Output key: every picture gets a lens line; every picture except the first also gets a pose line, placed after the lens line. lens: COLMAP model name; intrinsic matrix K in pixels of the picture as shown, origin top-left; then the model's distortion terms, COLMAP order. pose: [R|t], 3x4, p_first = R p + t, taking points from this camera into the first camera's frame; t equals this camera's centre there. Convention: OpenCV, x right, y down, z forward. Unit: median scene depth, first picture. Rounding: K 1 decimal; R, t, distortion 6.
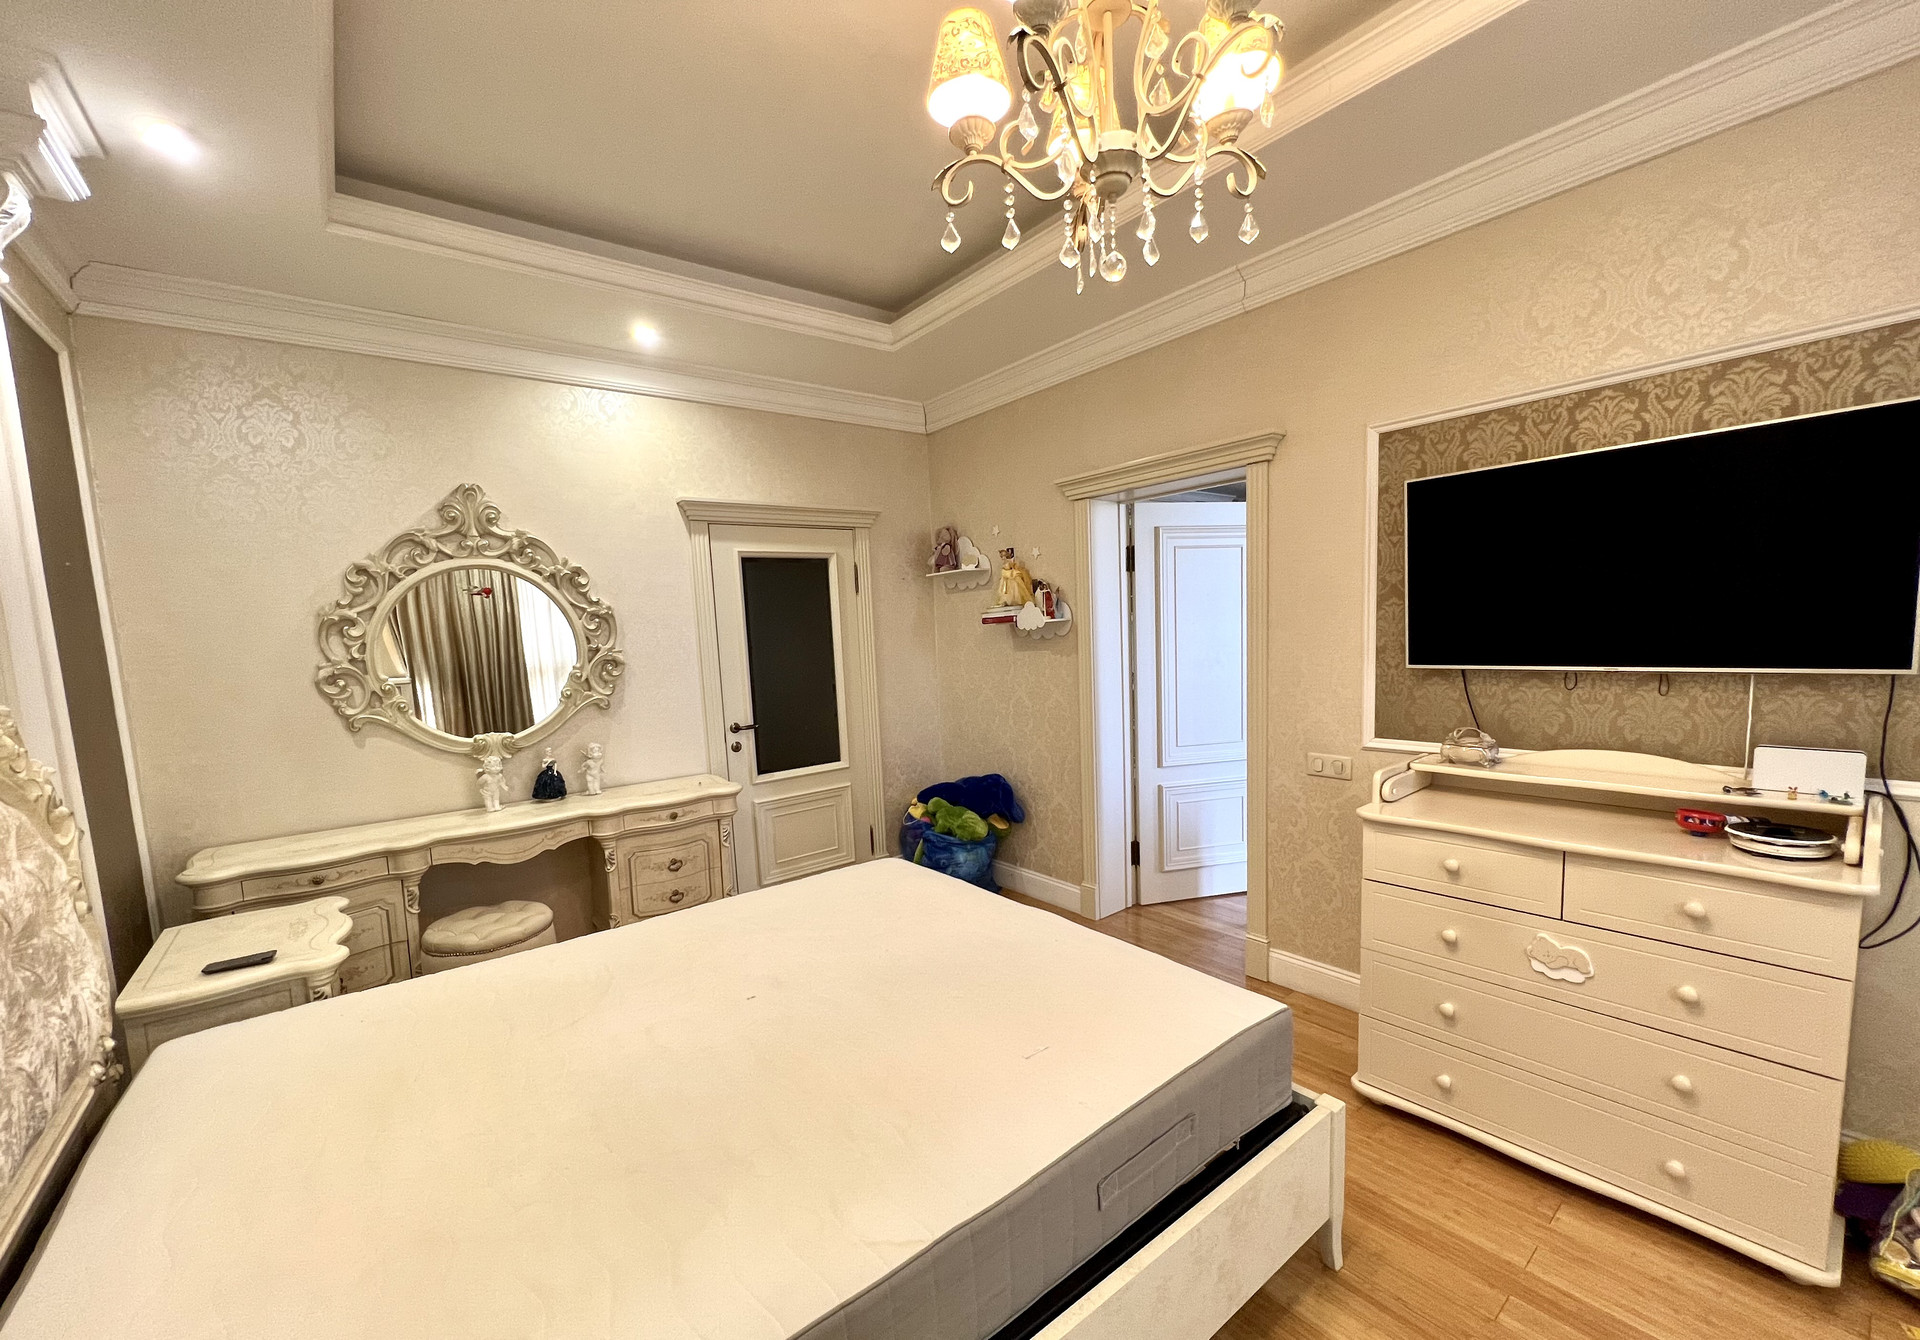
lens RADIAL K [[768.5, 0, 943.7], [0, 768.5, 707.9], [0, 0, 1]] dist [-0.002145, -0.000238]
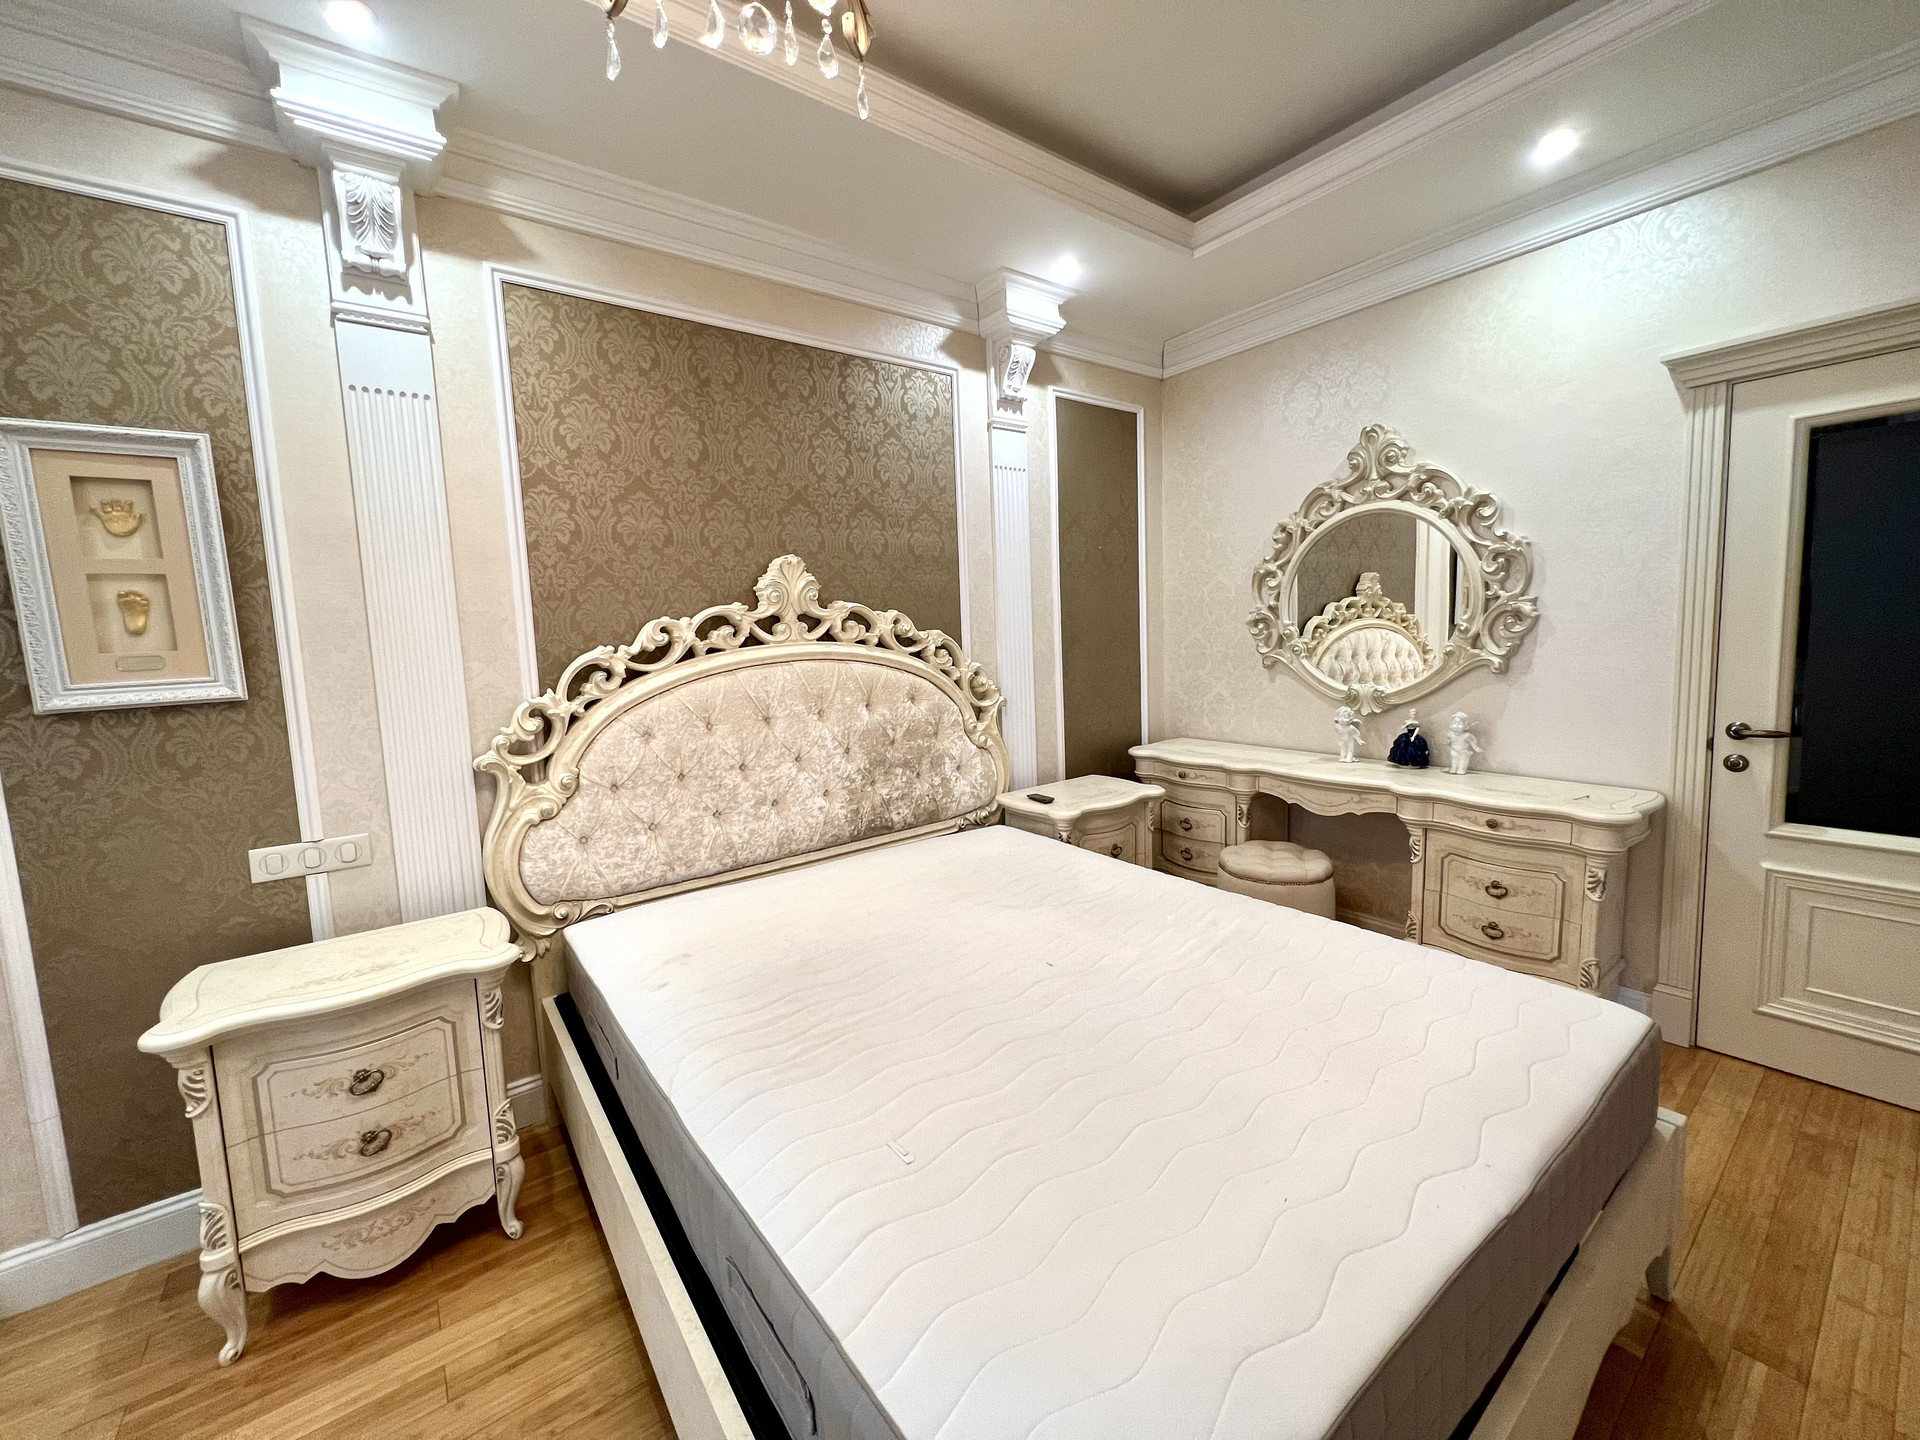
lens RADIAL K [[762.7, 0, 960.2], [0, 762.7, 709.4], [0, 0, 1]] dist [0.001998, 0.000064]
pose [[-0.010902, 0.151366, -0.988418, 0.384547], [-0.064025, 0.986343, 0.151754, -0.050632], [0.997889, 0.064938, -0.001062, 0.496242]]
